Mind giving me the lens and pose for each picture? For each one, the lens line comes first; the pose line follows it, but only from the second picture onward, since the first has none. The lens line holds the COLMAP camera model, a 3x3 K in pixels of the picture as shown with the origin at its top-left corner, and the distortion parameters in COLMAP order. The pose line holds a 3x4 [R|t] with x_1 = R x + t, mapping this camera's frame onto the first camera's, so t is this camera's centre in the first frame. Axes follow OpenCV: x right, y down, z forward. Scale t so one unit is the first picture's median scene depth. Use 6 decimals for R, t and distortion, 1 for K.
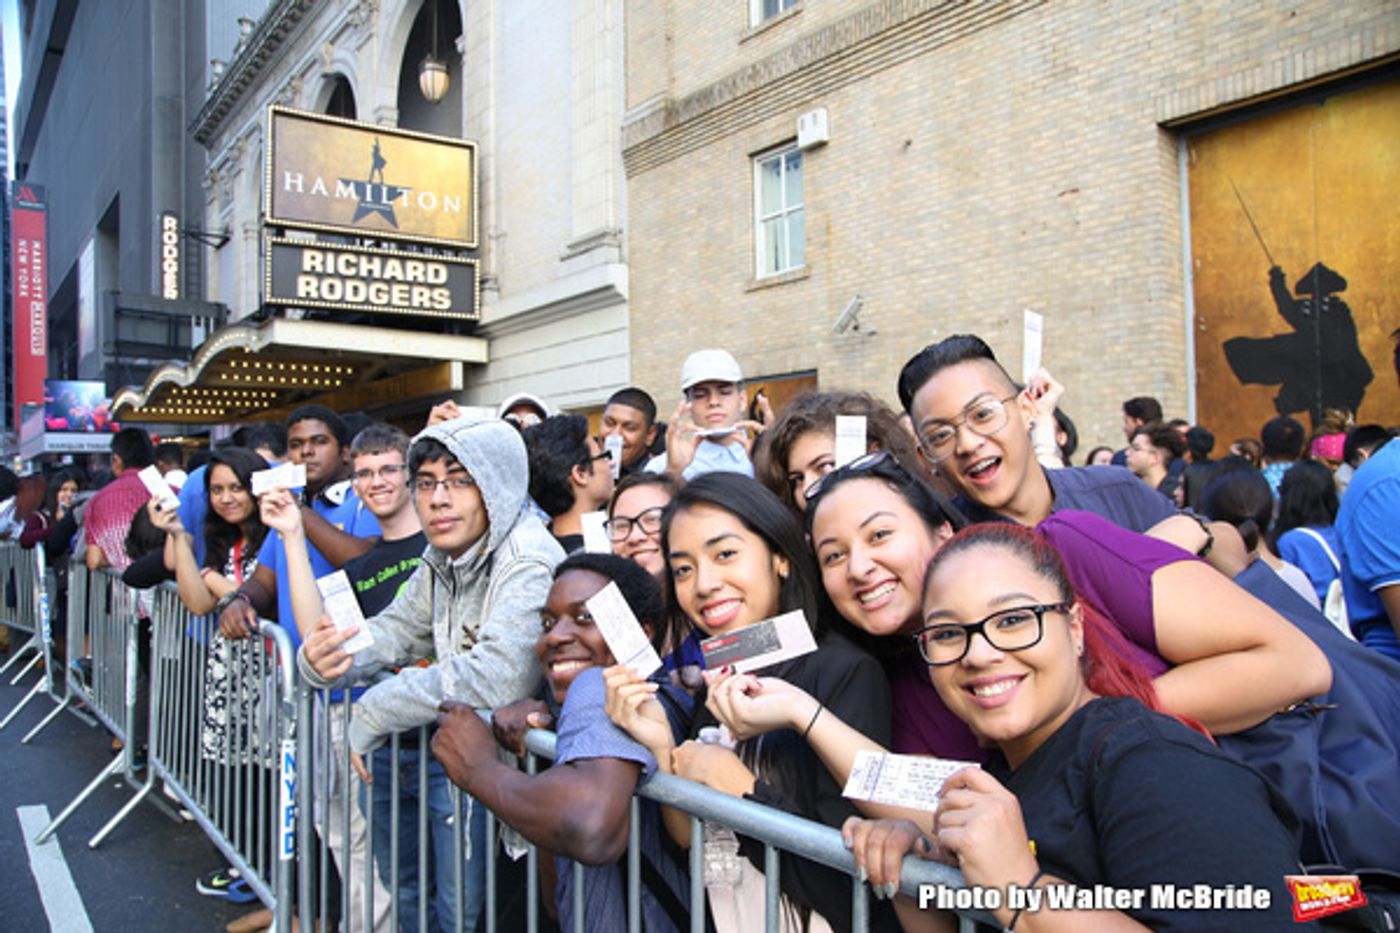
lens RADIAL K [[998.5, 0, 719.2], [0, 998.5, 493.1], [0, 0, 1]] dist [-0.122621, 0.083557]
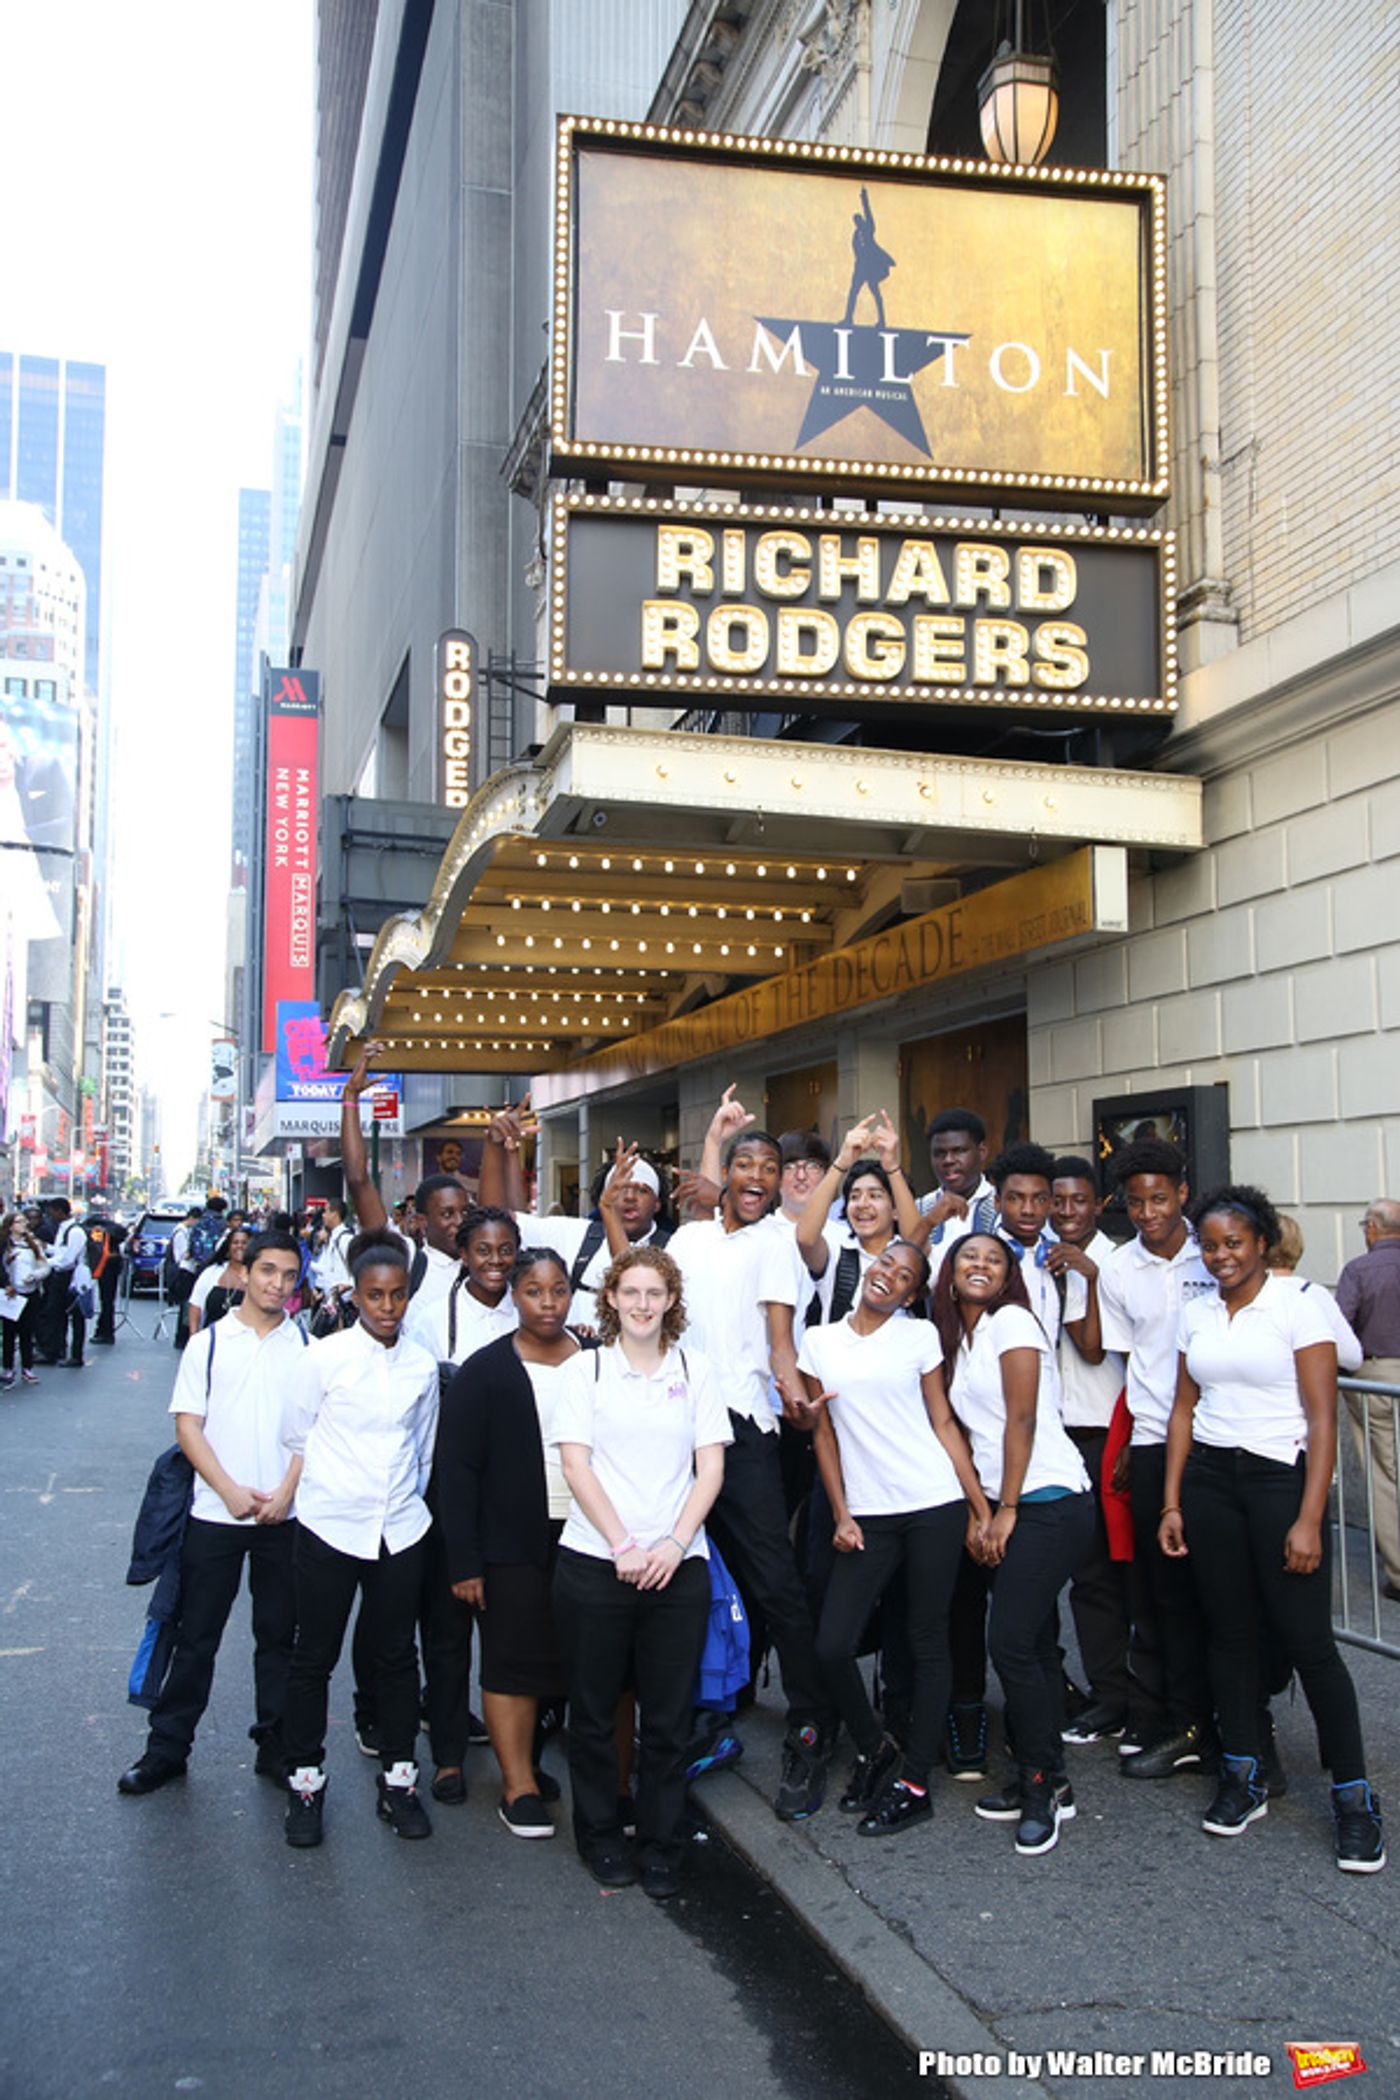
lens RADIAL K [[1885.4, 0, 710.1], [0, 1885.4, 1057.2], [0, 0, 1]] dist [-0.021761, 0.087905]
pose [[0.910176, -0.021731, -0.413650, -0.139800], [-0.013514, 0.996534, -0.082087, -0.012339], [0.414000, 0.080304, 0.906728, 0.417491]]
